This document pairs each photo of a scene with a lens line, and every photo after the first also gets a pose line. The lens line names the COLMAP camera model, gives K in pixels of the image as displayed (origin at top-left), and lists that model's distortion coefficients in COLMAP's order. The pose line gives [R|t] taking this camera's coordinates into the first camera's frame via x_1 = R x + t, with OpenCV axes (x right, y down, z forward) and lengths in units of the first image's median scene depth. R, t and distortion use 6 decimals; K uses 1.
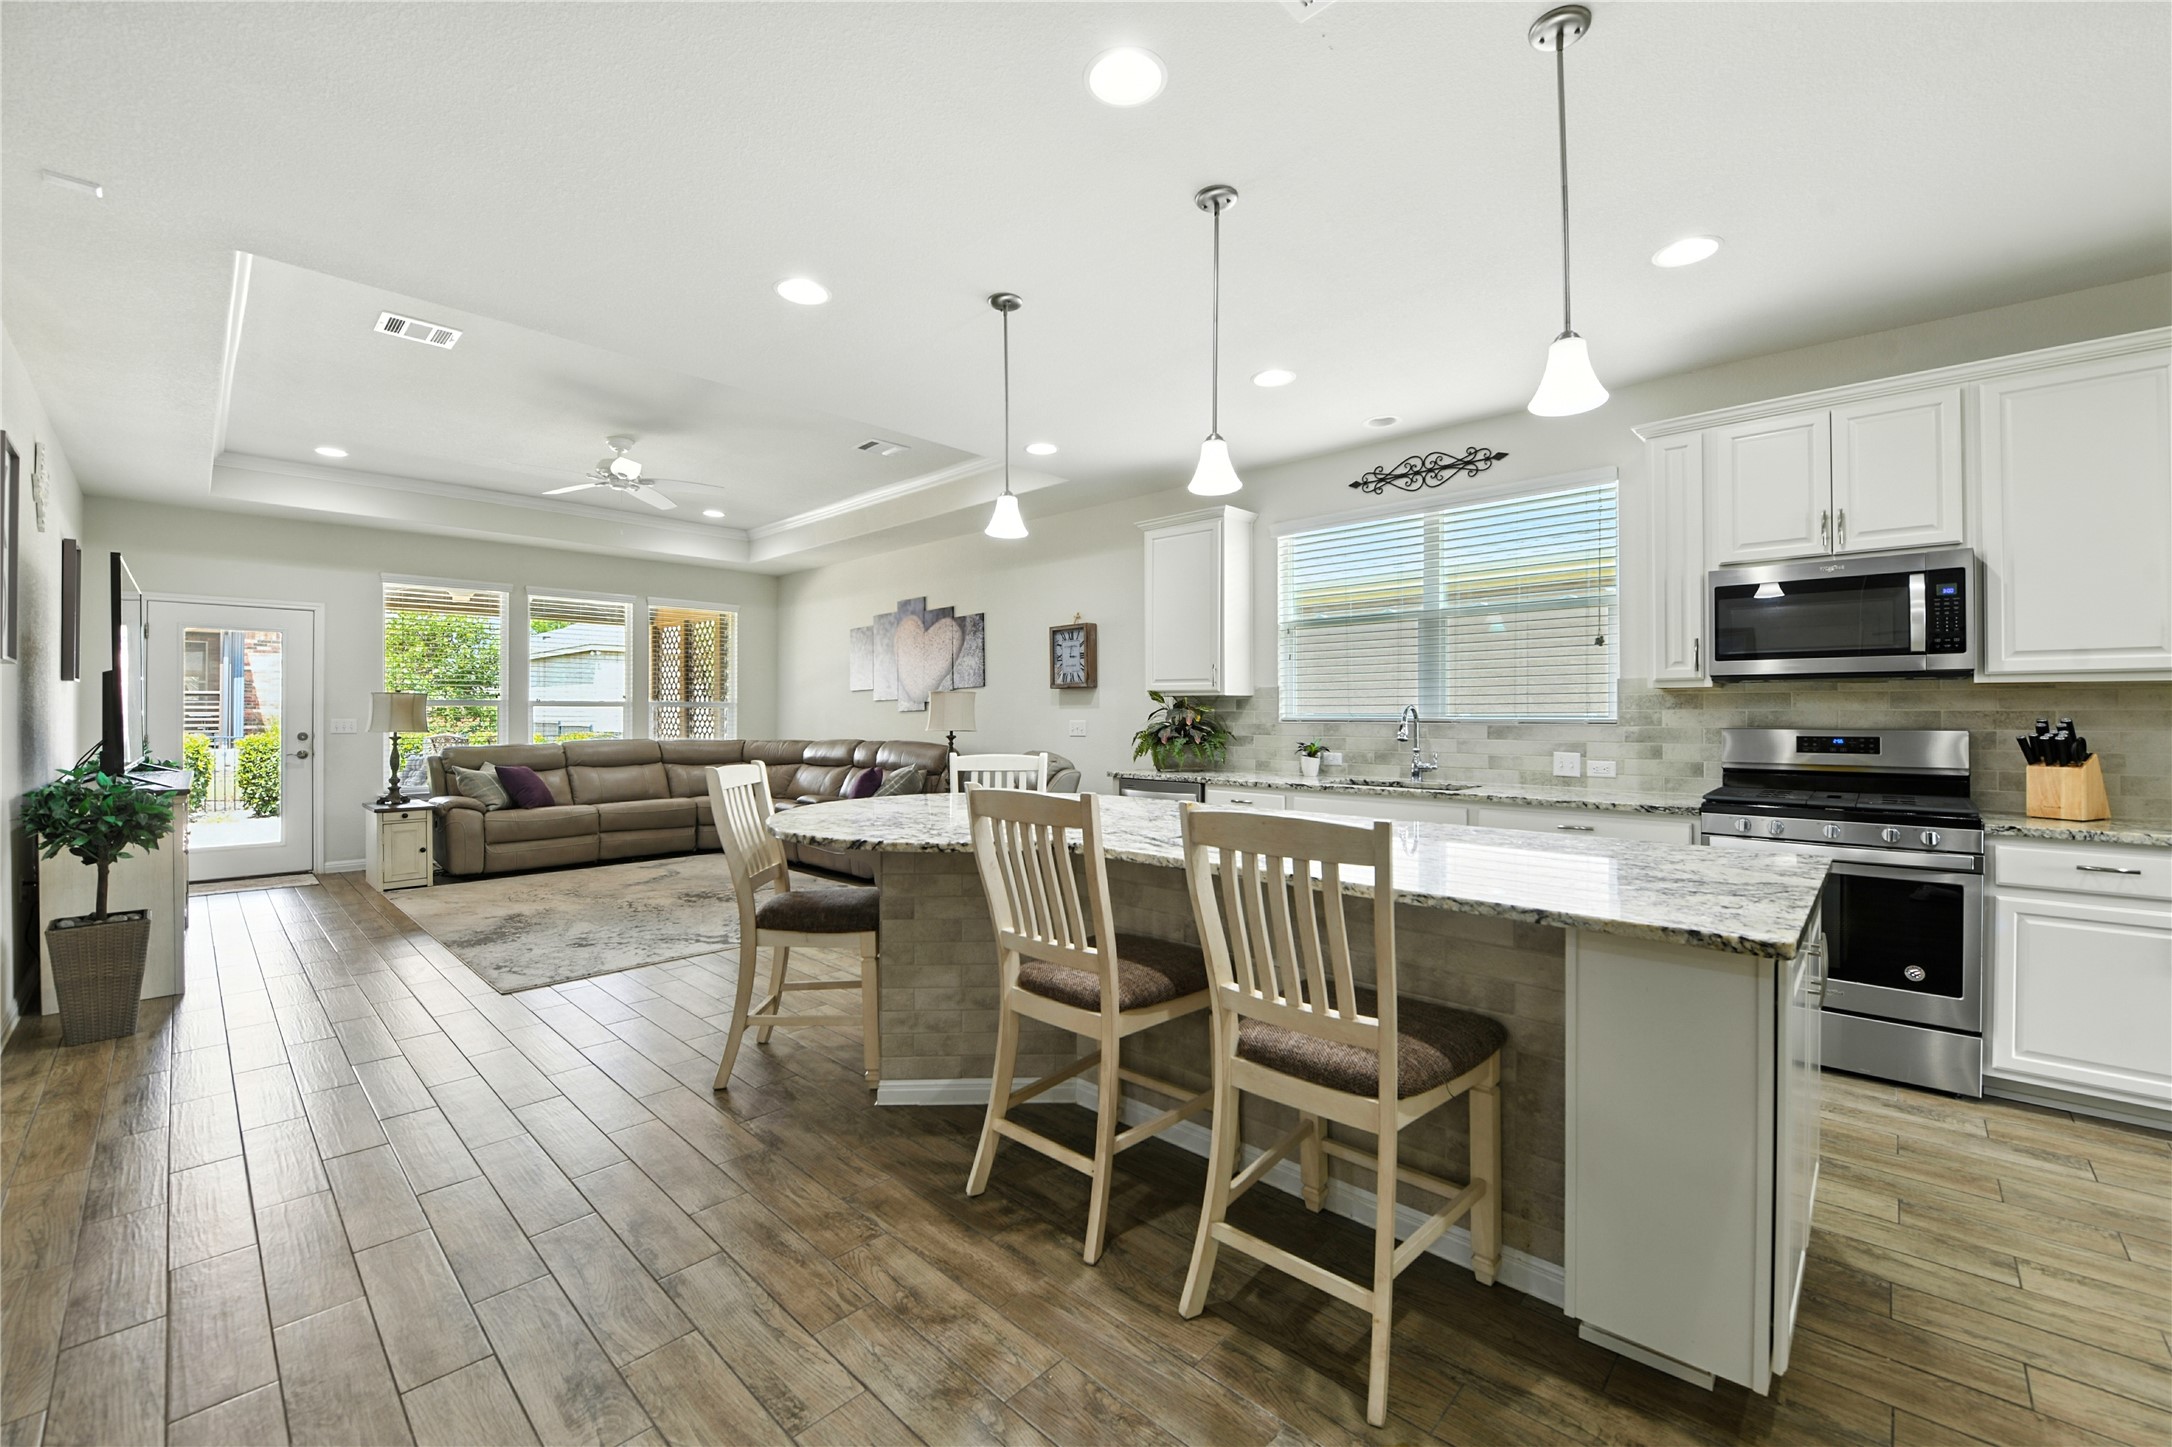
lens RADIAL K [[872.6, 0, 1094.8], [0, 872.6, 708.9], [0, 0, 1]] dist [-0.015284, -0.001430]
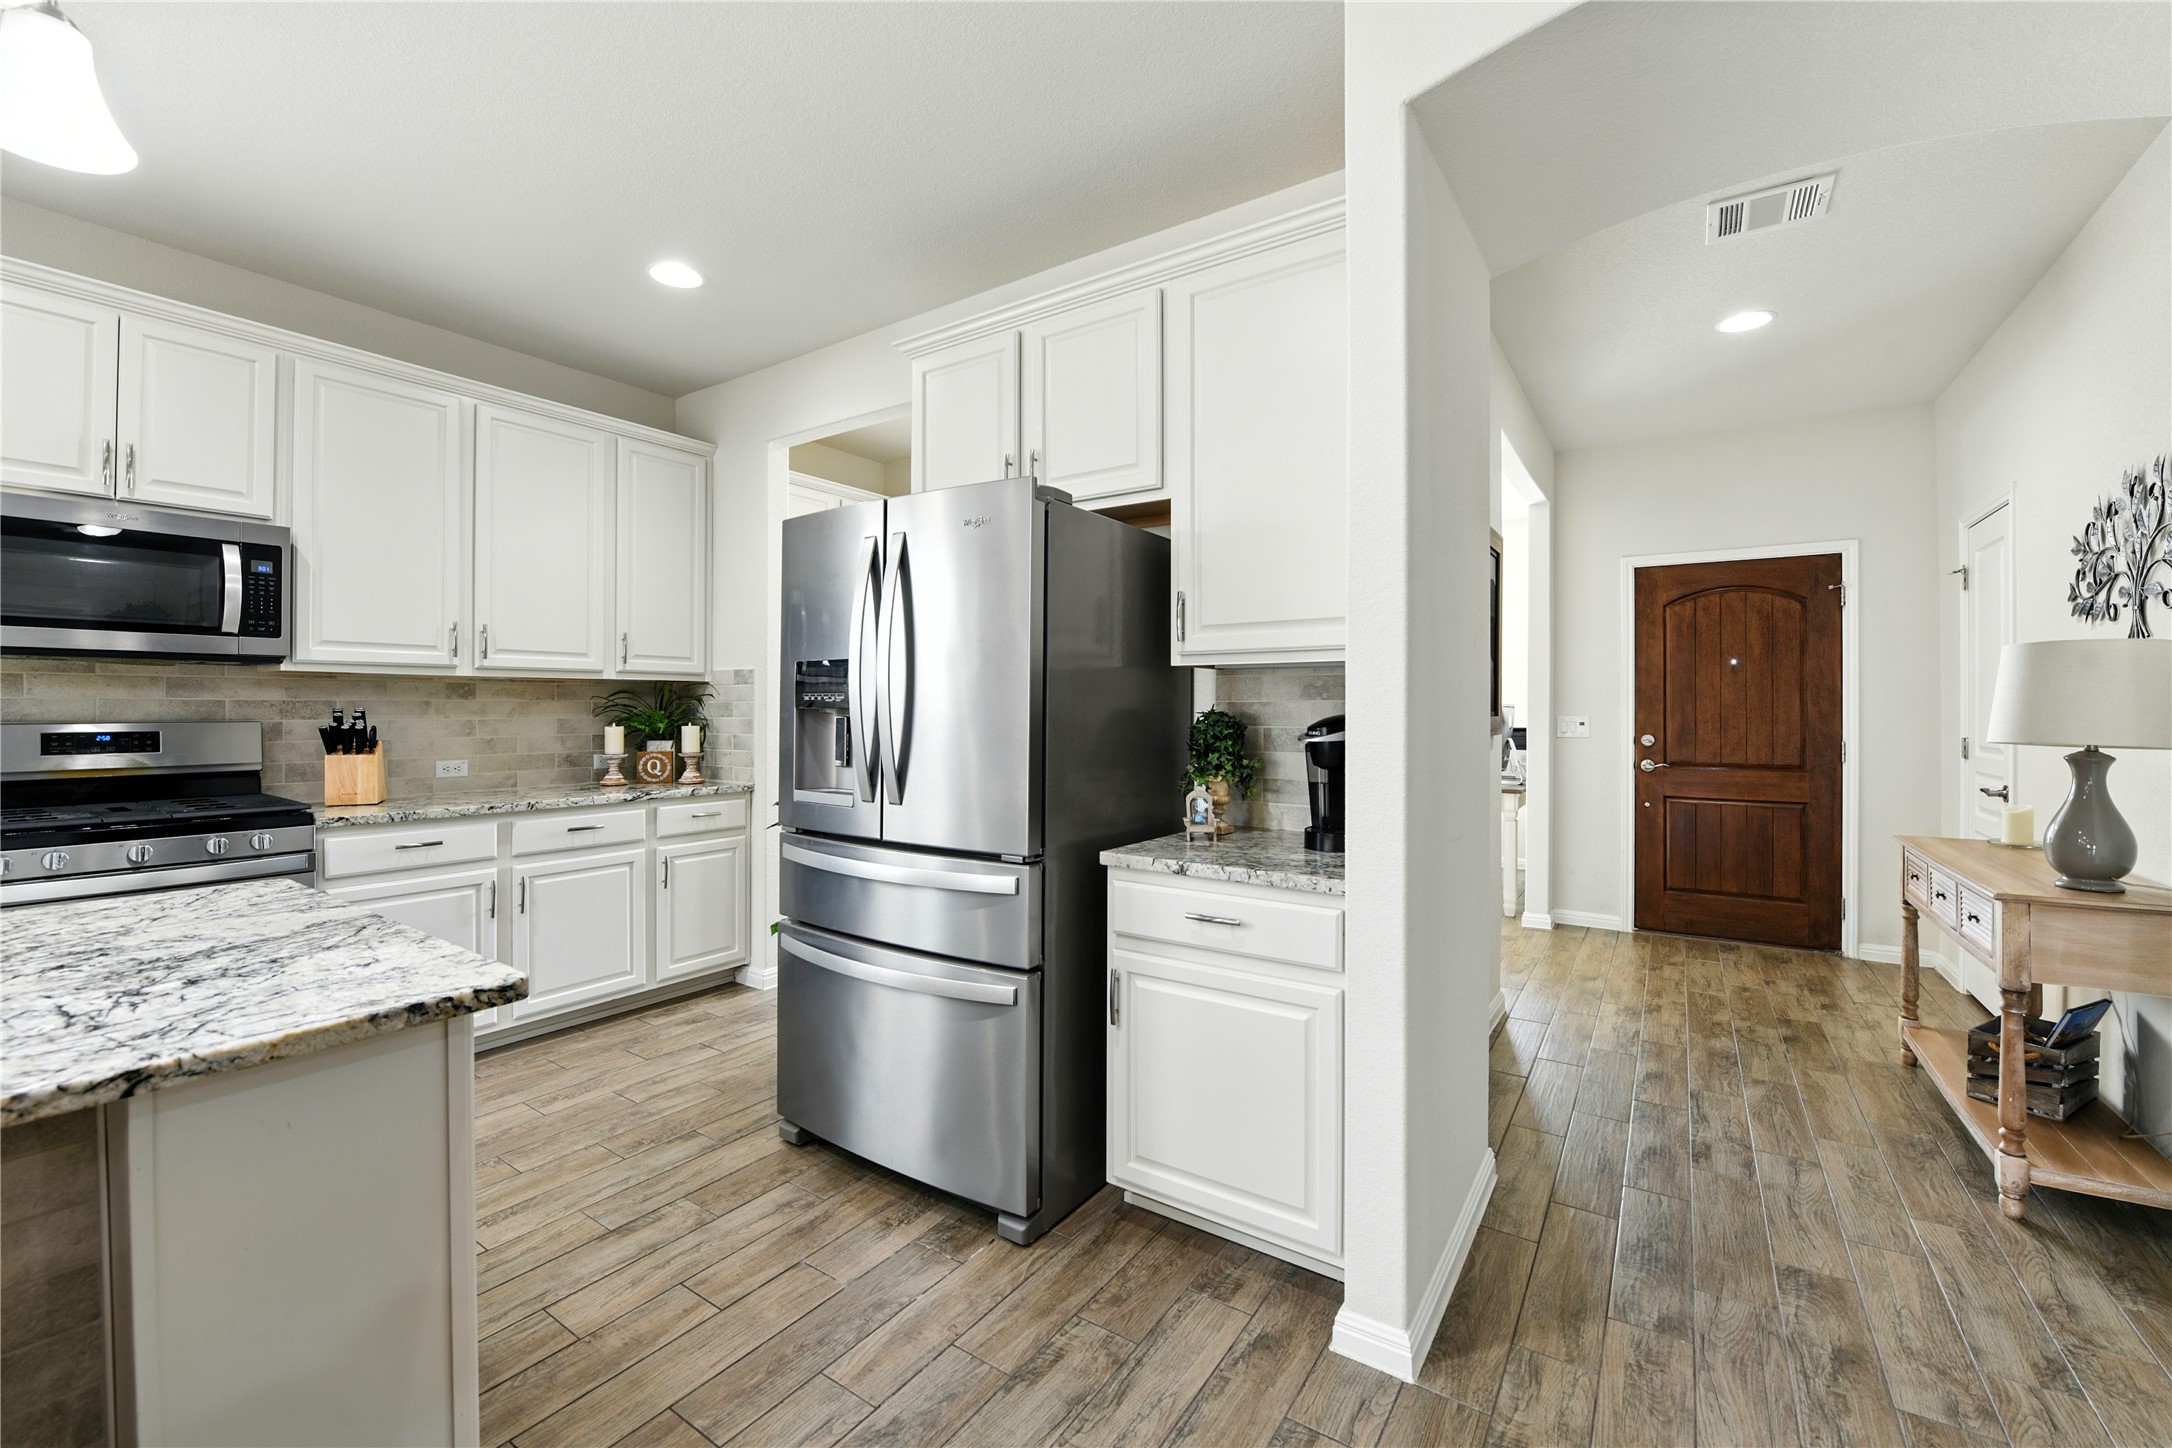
lens RADIAL K [[872.6, 0, 1097.8], [0, 872.6, 700.9], [0, 0, 1]] dist [-0.015284, -0.001430]
pose [[-0.161056, 0.005056, 0.986932, -0.035620], [-0.008115, 0.999946, -0.006447, 0.001096], [-0.986912, -0.009047, -0.161006, 0.180544]]
